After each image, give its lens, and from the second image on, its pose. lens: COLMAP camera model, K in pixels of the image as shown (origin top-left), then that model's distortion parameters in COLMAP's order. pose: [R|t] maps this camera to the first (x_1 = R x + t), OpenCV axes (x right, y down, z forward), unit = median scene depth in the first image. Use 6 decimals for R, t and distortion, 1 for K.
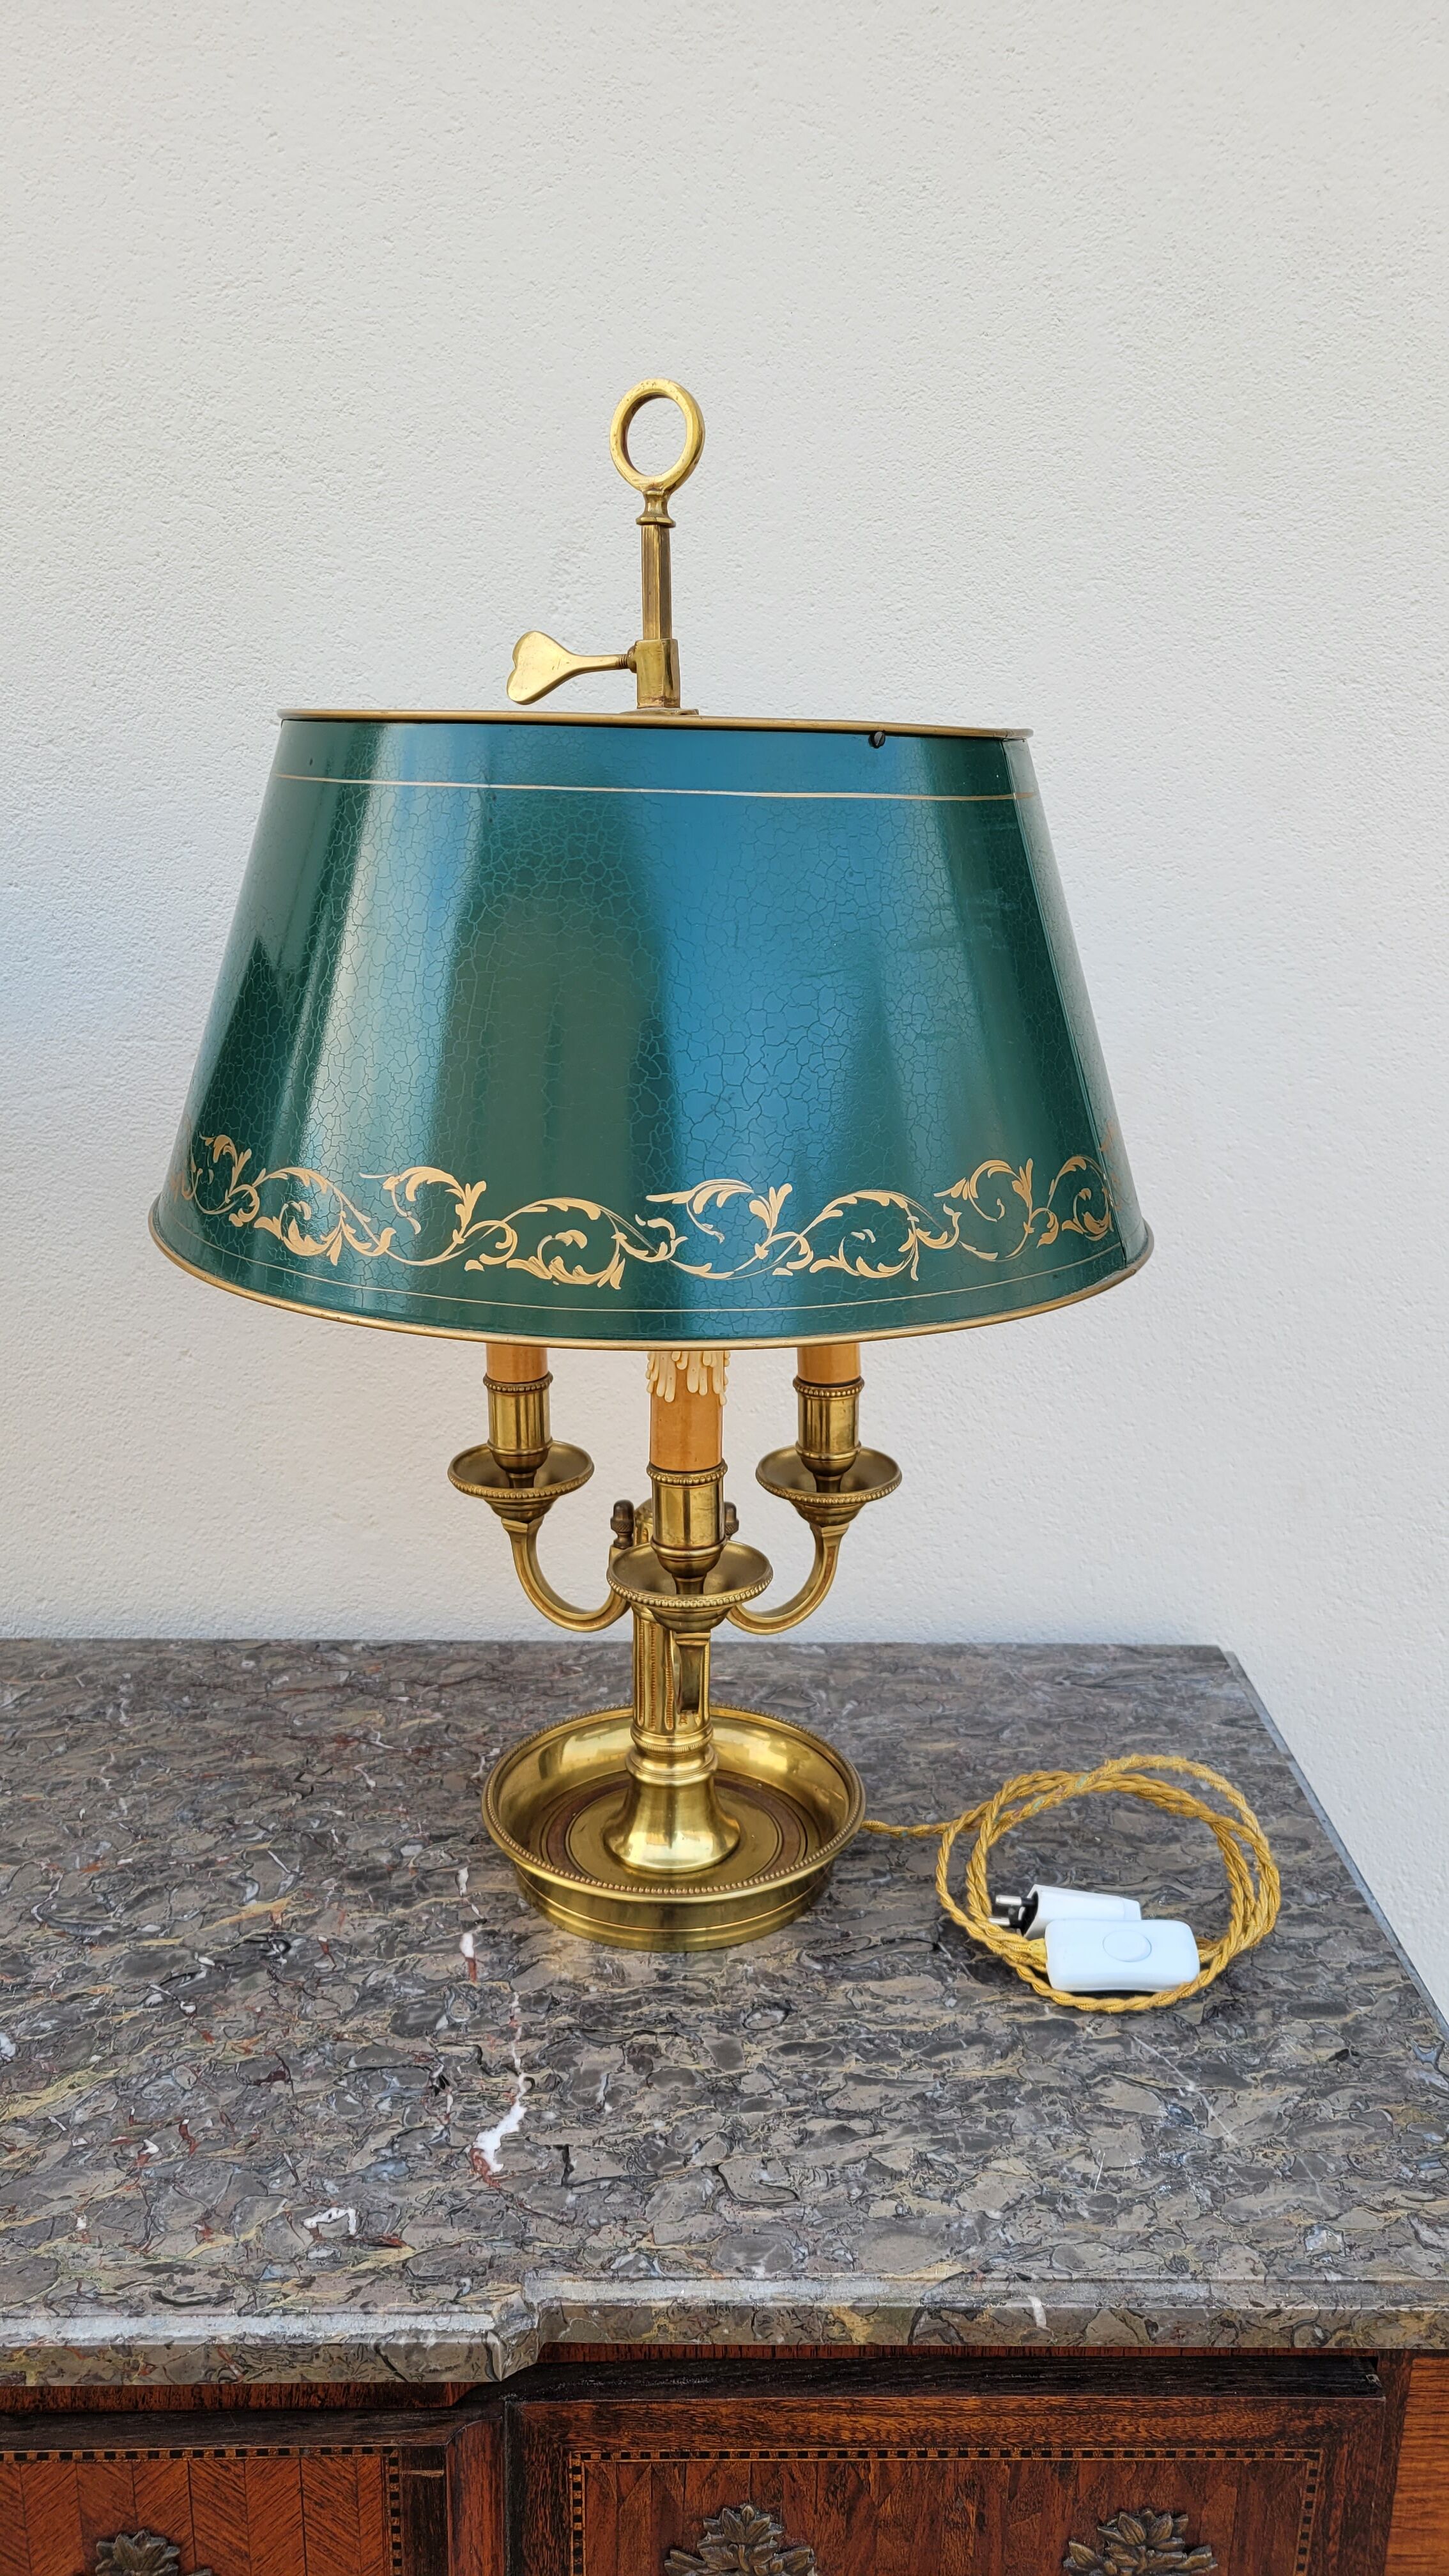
lens RADIAL K [[1945.4, 0, 707.0], [0, 1945.4, 1321.7], [0, 0, 1]] dist [0.032252, -0.020694]
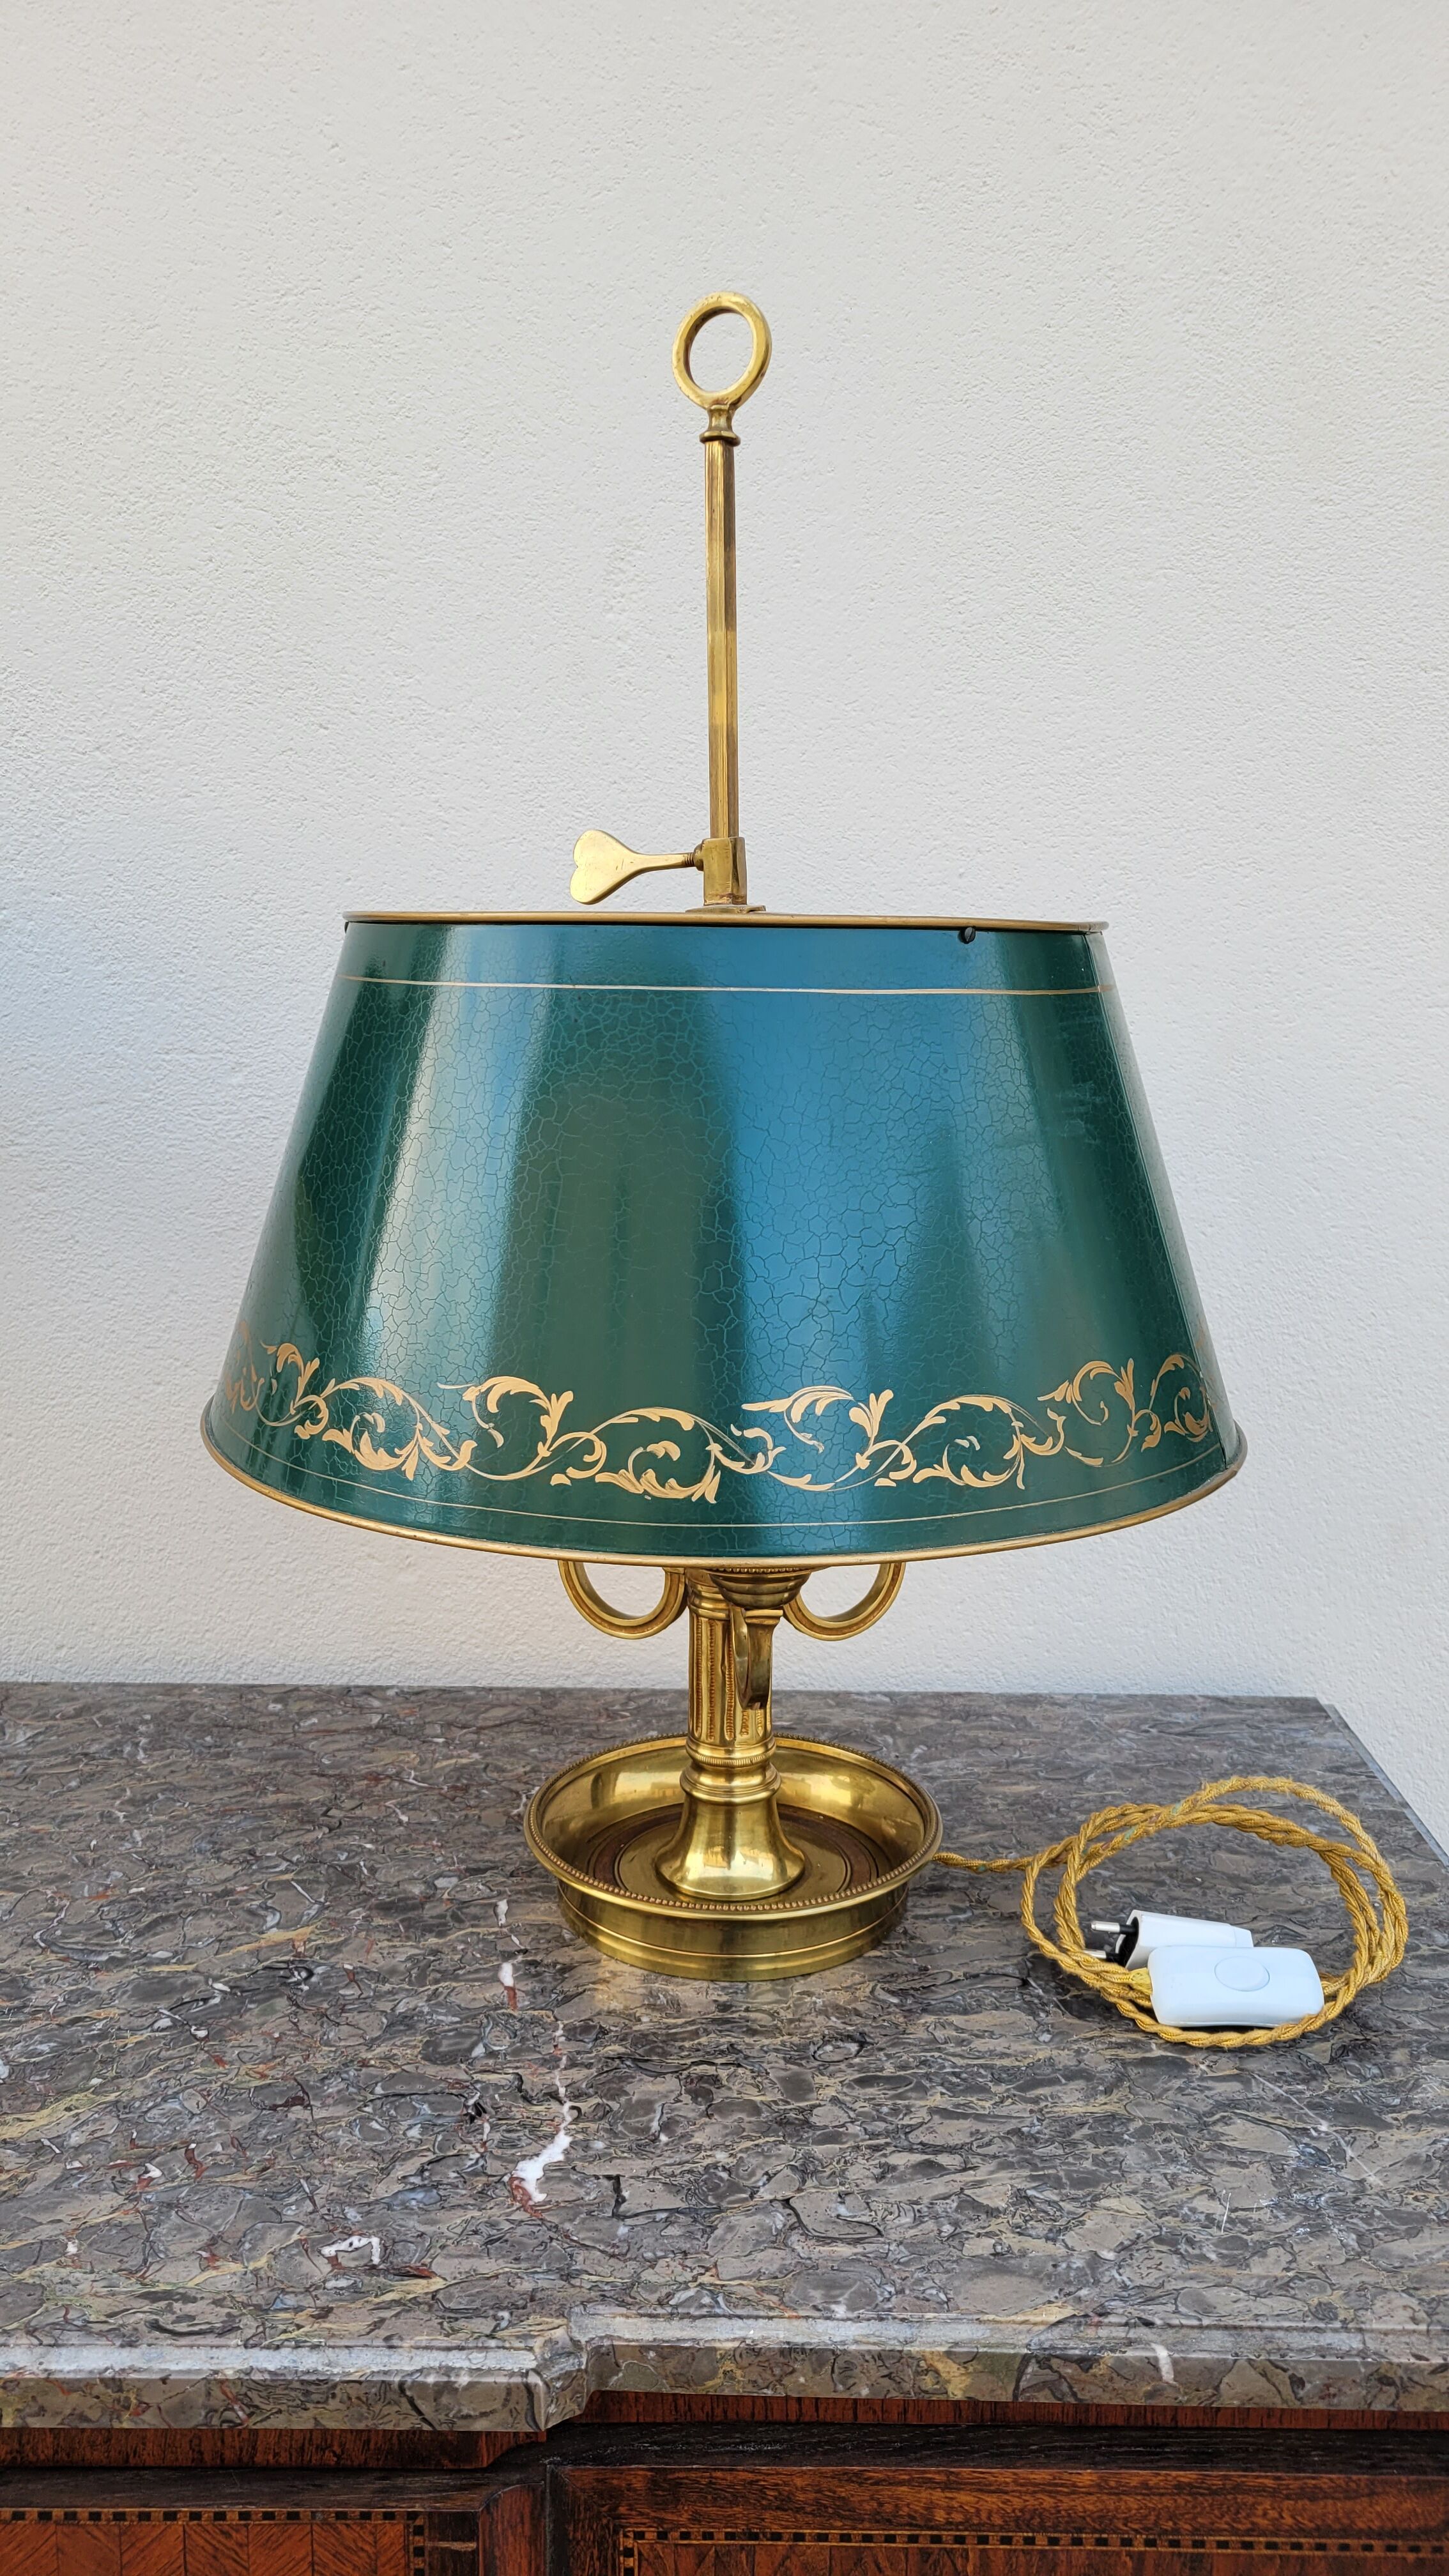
lens RADIAL K [[1945.4, 0, 684.6], [0, 1945.4, 1323.9], [0, 0, 1]] dist [0.032252, -0.020694]
pose [[0.999548, -0.000143, -0.030071, -0.013215], [-0.002725, 0.995444, -0.095304, 0.109187], [0.029947, 0.095343, 0.994994, 0.073568]]
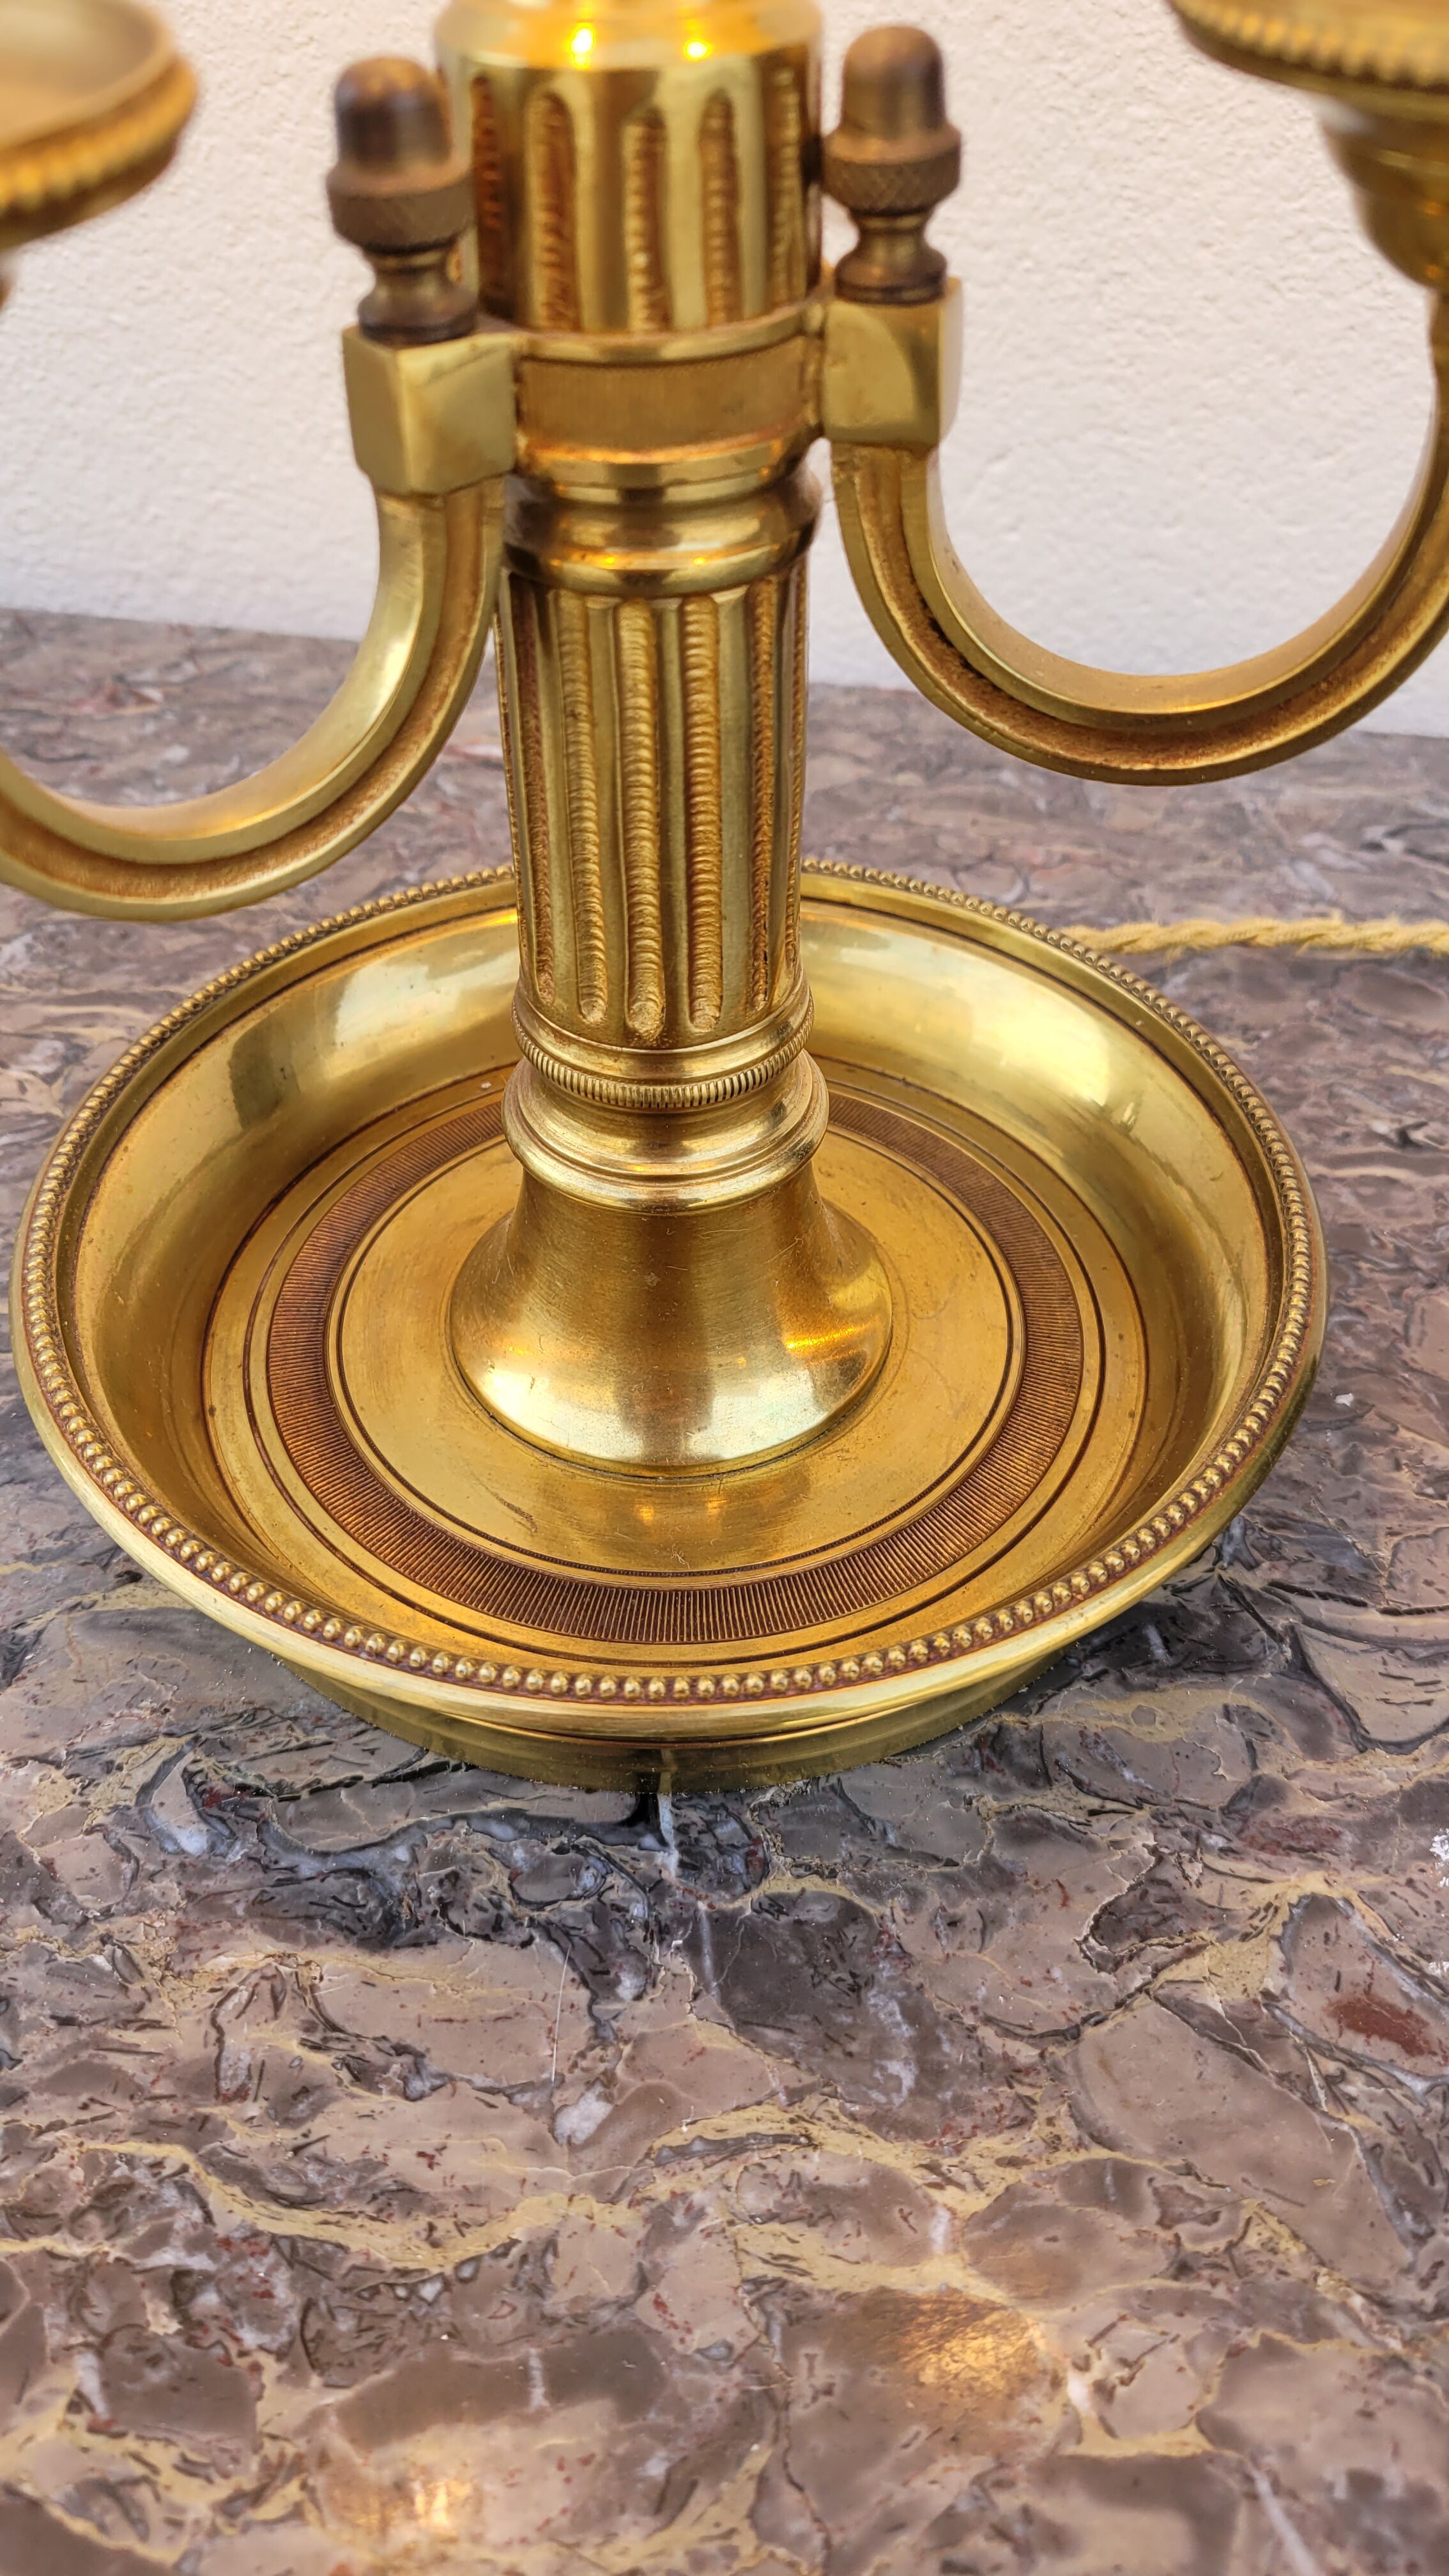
lens RADIAL K [[1945.4, 0, 725.2], [0, 1945.4, 1271.0], [0, 0, 1]] dist [0.032252, -0.020694]
pose [[0.980478, 0.128055, -0.149214, 0.168309], [-0.047945, 0.891653, 0.450173, 0.130108], [0.190694, -0.434231, 0.880386, 0.824705]]
